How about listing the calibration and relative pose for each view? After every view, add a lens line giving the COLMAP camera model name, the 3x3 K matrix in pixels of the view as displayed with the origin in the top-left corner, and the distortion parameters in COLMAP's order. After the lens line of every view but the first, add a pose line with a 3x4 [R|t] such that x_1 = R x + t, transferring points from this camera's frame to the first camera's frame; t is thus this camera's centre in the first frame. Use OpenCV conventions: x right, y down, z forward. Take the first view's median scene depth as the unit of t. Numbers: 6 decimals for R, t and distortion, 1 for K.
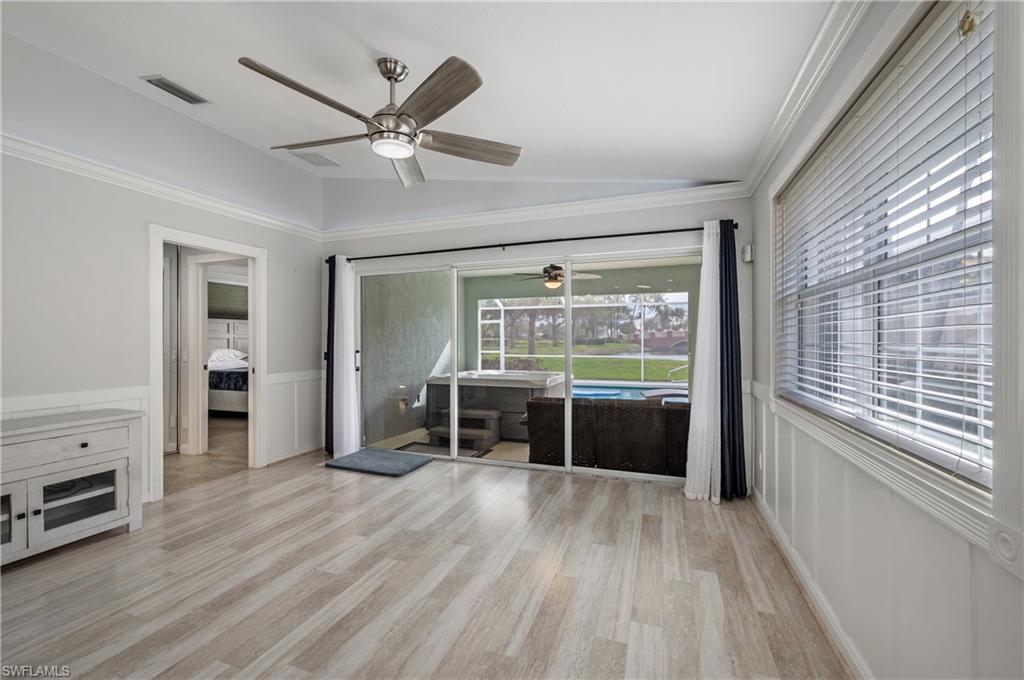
lens RADIAL K [[429.3, 0, 512.0], [0, 429.3, 340.0], [0, 0, 1]] dist [-0.001111, -0.000112]
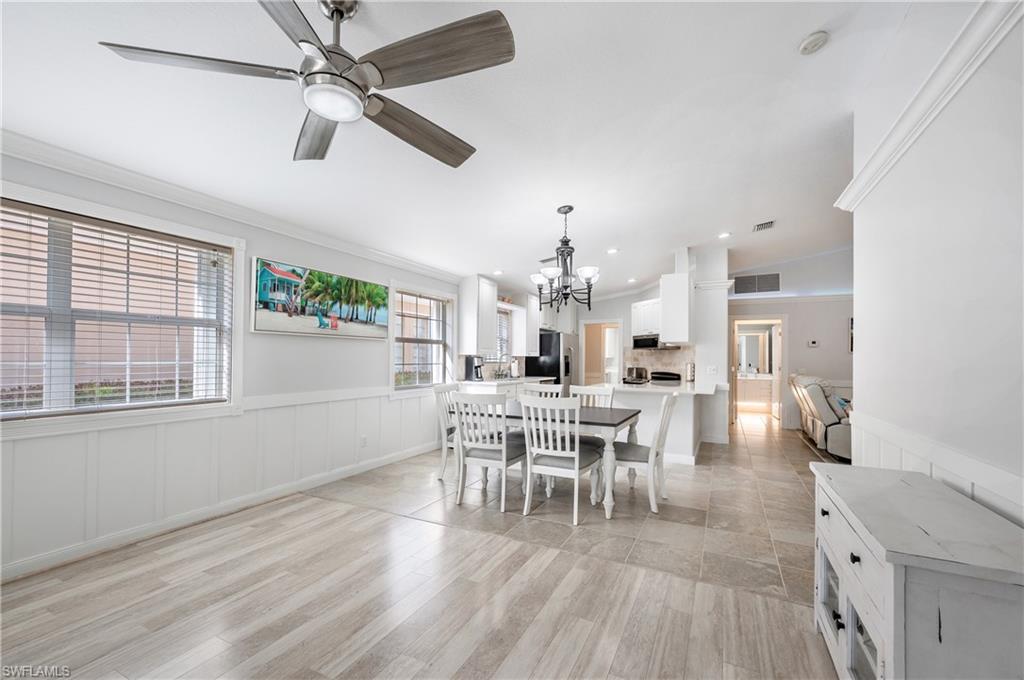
lens RADIAL K [[437.0, 0, 495.2], [0, 437.0, 352.1], [0, 0, 1]] dist [0.000380, 0.000001]
pose [[-0.989255, 0.002847, 0.146171, -0.402376], [0.000319, 0.999850, -0.017316, 0.002035], [-0.146198, -0.017083, -0.989108, 1.019837]]
